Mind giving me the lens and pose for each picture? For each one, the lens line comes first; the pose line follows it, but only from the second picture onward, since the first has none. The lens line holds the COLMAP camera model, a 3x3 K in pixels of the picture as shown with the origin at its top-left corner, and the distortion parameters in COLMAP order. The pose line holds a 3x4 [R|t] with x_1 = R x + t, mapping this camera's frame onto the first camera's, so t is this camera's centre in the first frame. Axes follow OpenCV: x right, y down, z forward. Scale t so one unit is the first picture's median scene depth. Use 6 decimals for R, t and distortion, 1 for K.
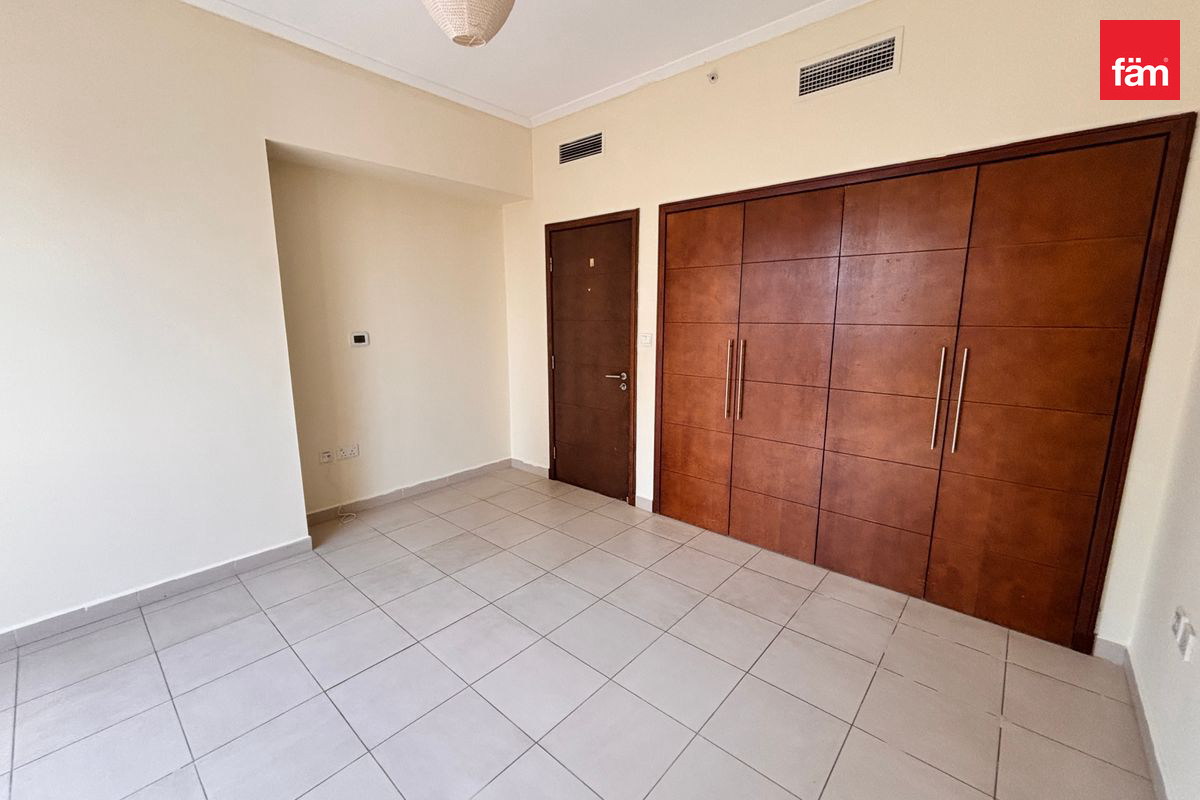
lens RADIAL K [[486.8, 0, 600.0], [0, 486.8, 400.0], [0, 0, 1]] dist [-0.000121, -0.000353]
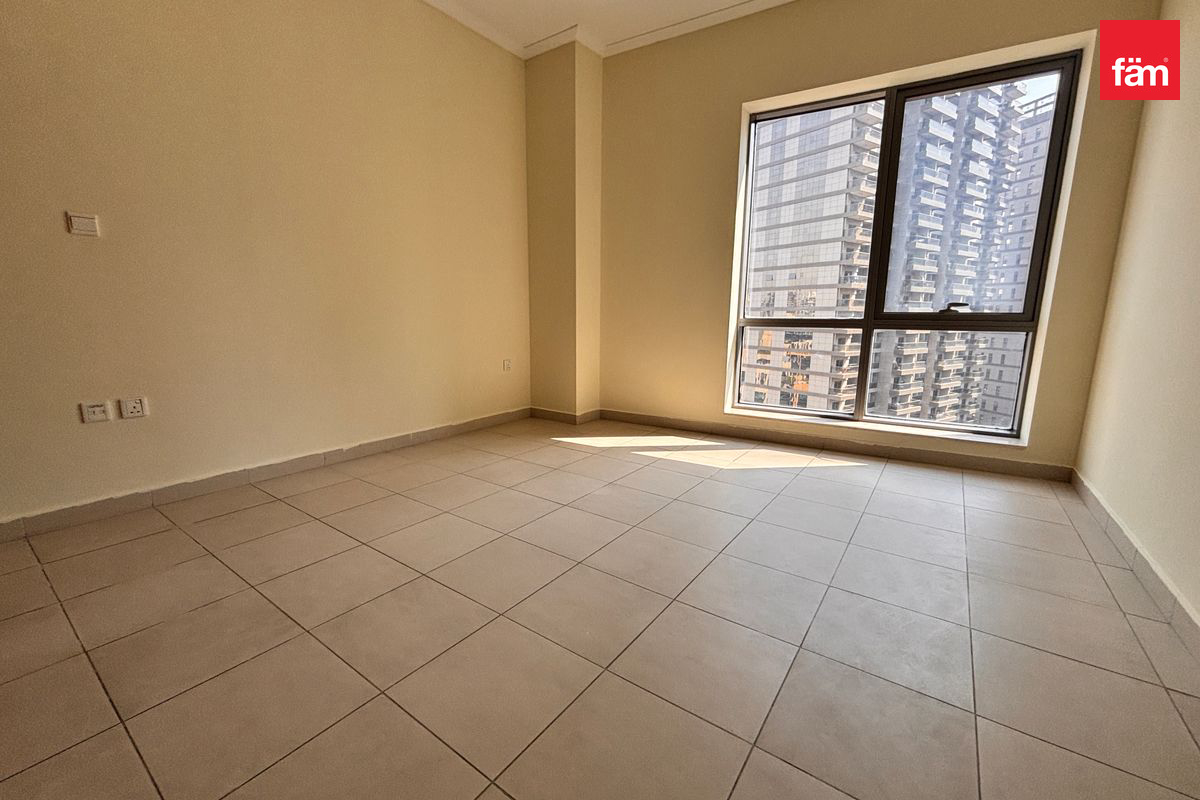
lens RADIAL K [[486.8, 0, 600.0], [0, 486.8, 400.0], [0, 0, 1]] dist [-0.000121, -0.000353]
pose [[-0.994512, 0.012025, -0.103929, -0.046755], [-0.024816, 0.937911, 0.345987, -0.043620], [0.101637, 0.346668, -0.932465, 1.245616]]
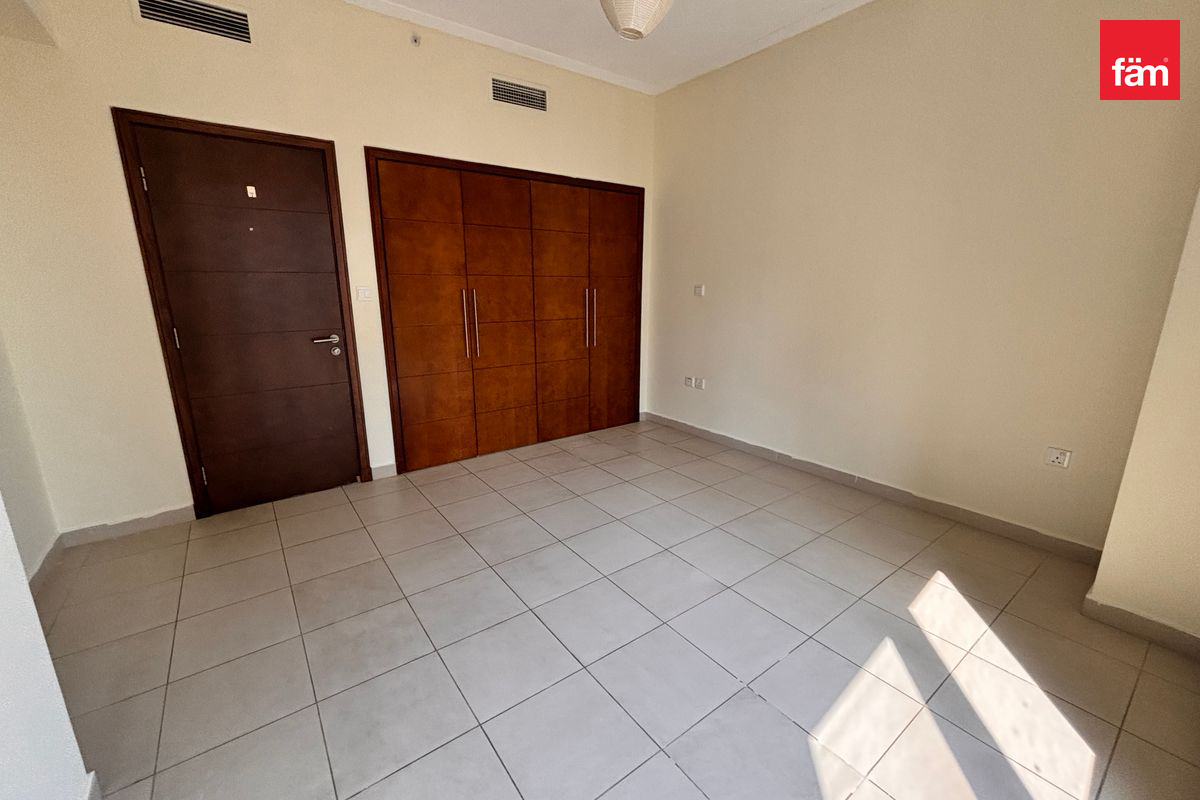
lens RADIAL K [[486.8, 0, 600.0], [0, 486.8, 400.0], [0, 0, 1]] dist [-0.000121, -0.000353]
pose [[0.206249, -0.227577, 0.951667, -0.835151], [0.172629, 0.965785, 0.193541, -0.036717], [-0.963151, 0.124368, 0.238479, 0.434664]]
